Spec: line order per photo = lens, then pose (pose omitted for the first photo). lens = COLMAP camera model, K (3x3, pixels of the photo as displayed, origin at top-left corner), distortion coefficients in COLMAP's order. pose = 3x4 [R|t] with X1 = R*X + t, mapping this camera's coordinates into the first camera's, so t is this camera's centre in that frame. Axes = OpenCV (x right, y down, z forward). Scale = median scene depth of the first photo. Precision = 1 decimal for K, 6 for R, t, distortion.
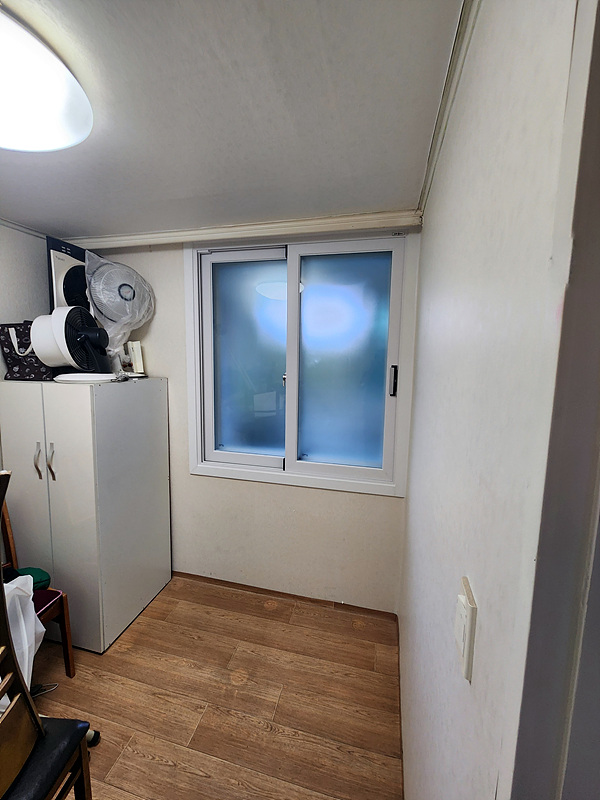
lens RADIAL K [[336.1, 0, 298.6], [0, 336.1, 394.9], [0, 0, 1]] dist [0.000970, -0.000007]
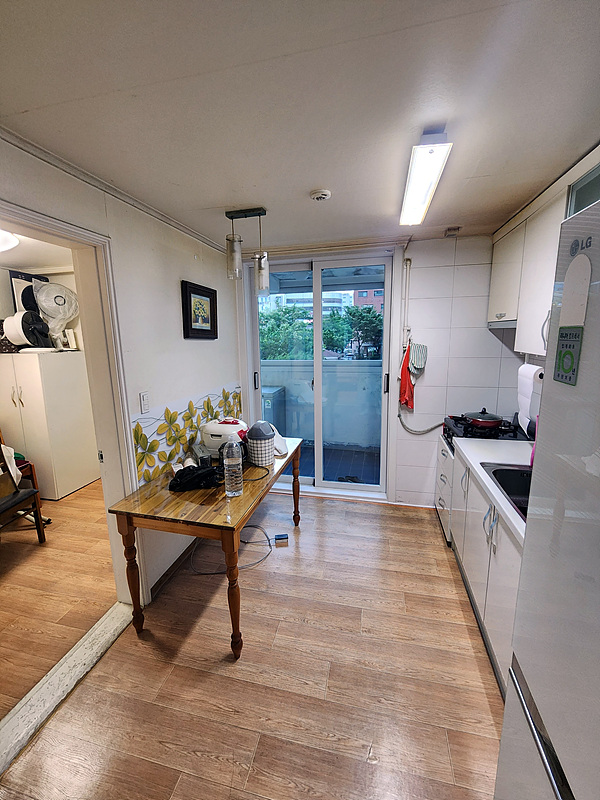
lens RADIAL K [[336.1, 0, 300.4], [0, 336.1, 397.7], [0, 0, 1]] dist [0.000970, -0.000007]
pose [[0.999445, -0.031988, 0.009266, 0.710083], [0.031400, 0.997831, 0.057852, 0.133108], [-0.011096, -0.057529, 0.998282, -0.781460]]
